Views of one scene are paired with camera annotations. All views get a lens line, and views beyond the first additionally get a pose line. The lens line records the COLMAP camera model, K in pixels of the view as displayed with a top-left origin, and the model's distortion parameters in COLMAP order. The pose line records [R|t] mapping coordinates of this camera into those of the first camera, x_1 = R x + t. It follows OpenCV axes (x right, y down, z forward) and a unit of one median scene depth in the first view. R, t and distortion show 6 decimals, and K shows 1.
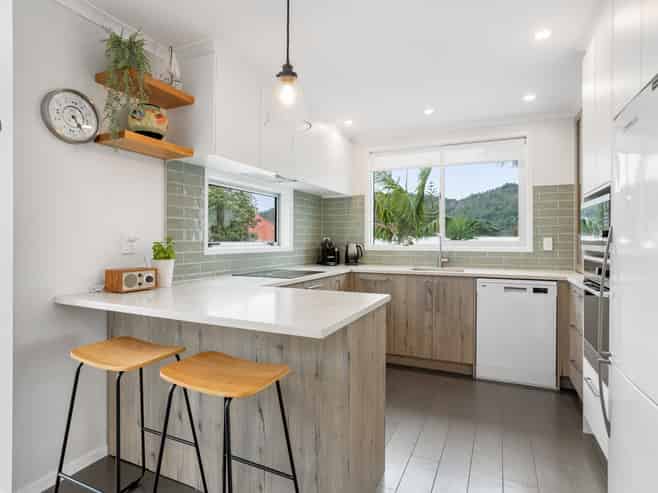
lens RADIAL K [[362.0, 0, 330.9], [0, 362.0, 248.7], [0, 0, 1]] dist [-0.015046, 0.000835]
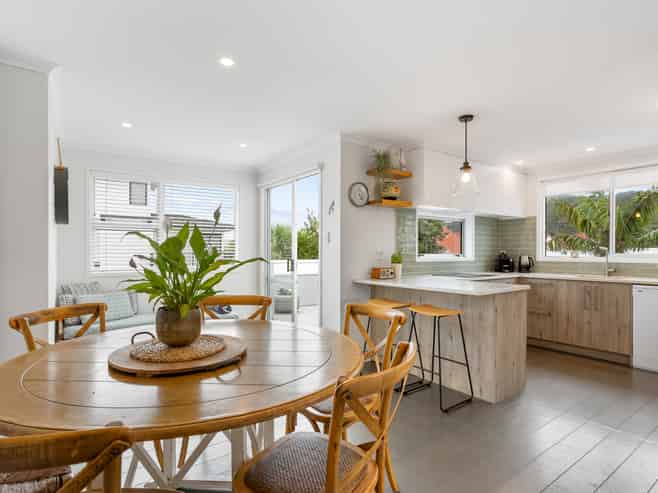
lens RADIAL K [[362.0, 0, 330.9], [0, 362.0, 248.7], [0, 0, 1]] dist [-0.015046, 0.000835]
pose [[0.875508, -0.003697, -0.483189, 0.096058], [-0.011876, 0.999504, -0.029167, 0.008530], [0.483058, 0.031275, 0.875030, -0.551046]]
